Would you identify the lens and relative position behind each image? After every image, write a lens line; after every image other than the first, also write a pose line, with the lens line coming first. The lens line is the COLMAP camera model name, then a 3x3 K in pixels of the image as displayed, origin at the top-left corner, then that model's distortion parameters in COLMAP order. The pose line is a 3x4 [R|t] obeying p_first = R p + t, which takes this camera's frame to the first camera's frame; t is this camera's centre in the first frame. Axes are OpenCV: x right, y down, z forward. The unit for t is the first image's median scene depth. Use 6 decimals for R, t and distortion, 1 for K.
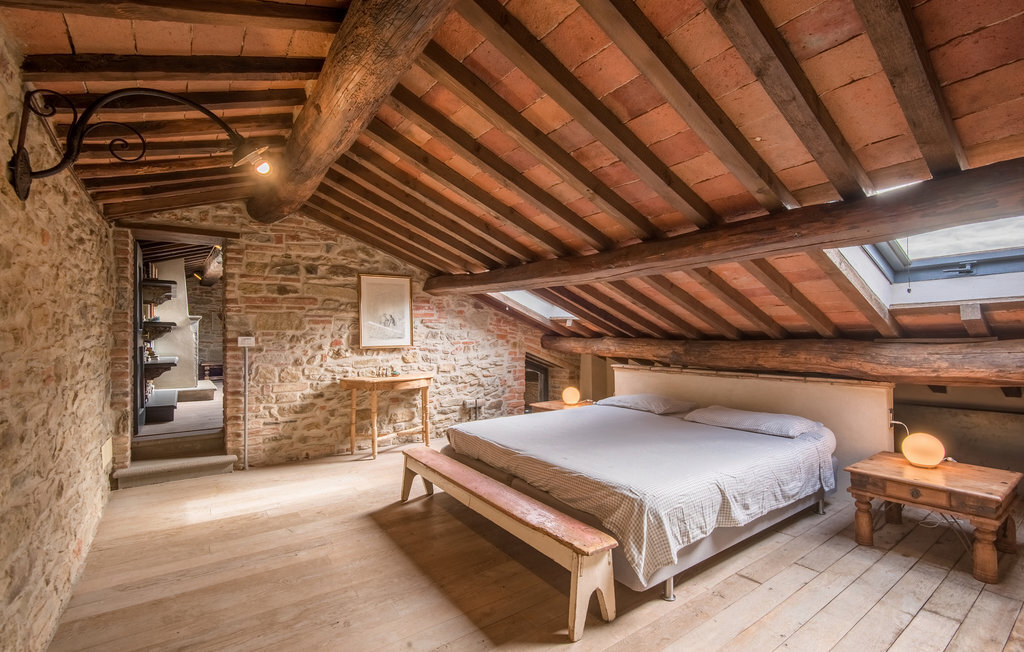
lens RADIAL K [[445.6, 0, 514.9], [0, 445.6, 328.5], [0, 0, 1]] dist [0.004357, -0.007314]
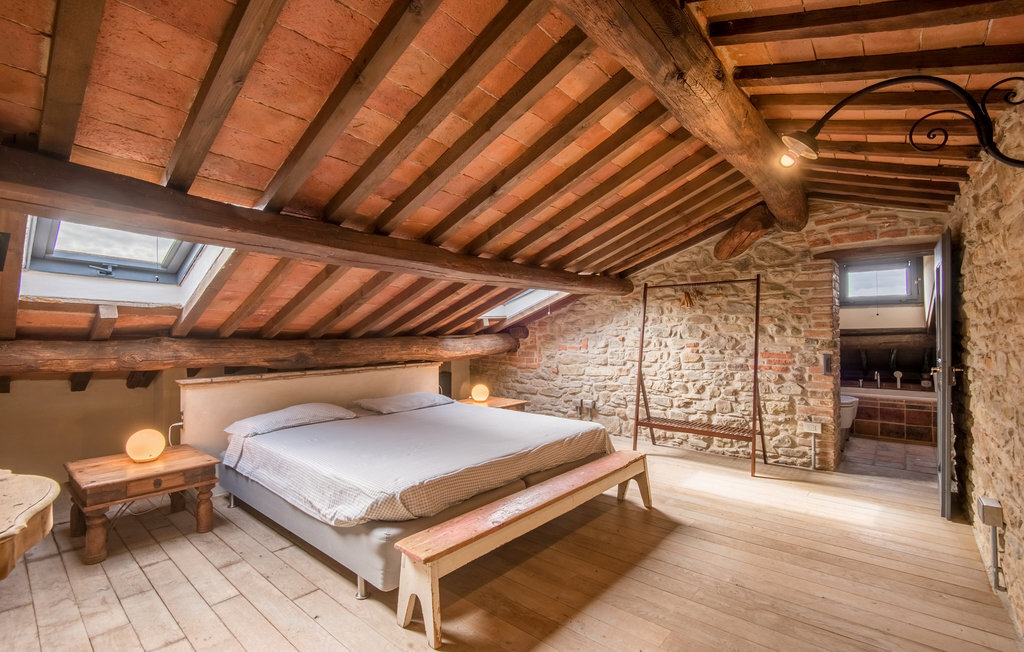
lens RADIAL K [[445.6, 0, 514.9], [0, 445.6, 328.5], [0, 0, 1]] dist [0.004357, -0.007314]
pose [[-0.228960, 0.007770, 0.973405, -0.661582], [-0.011919, 0.999871, -0.010785, 0.008819], [-0.973363, -0.014071, -0.228838, 0.871405]]
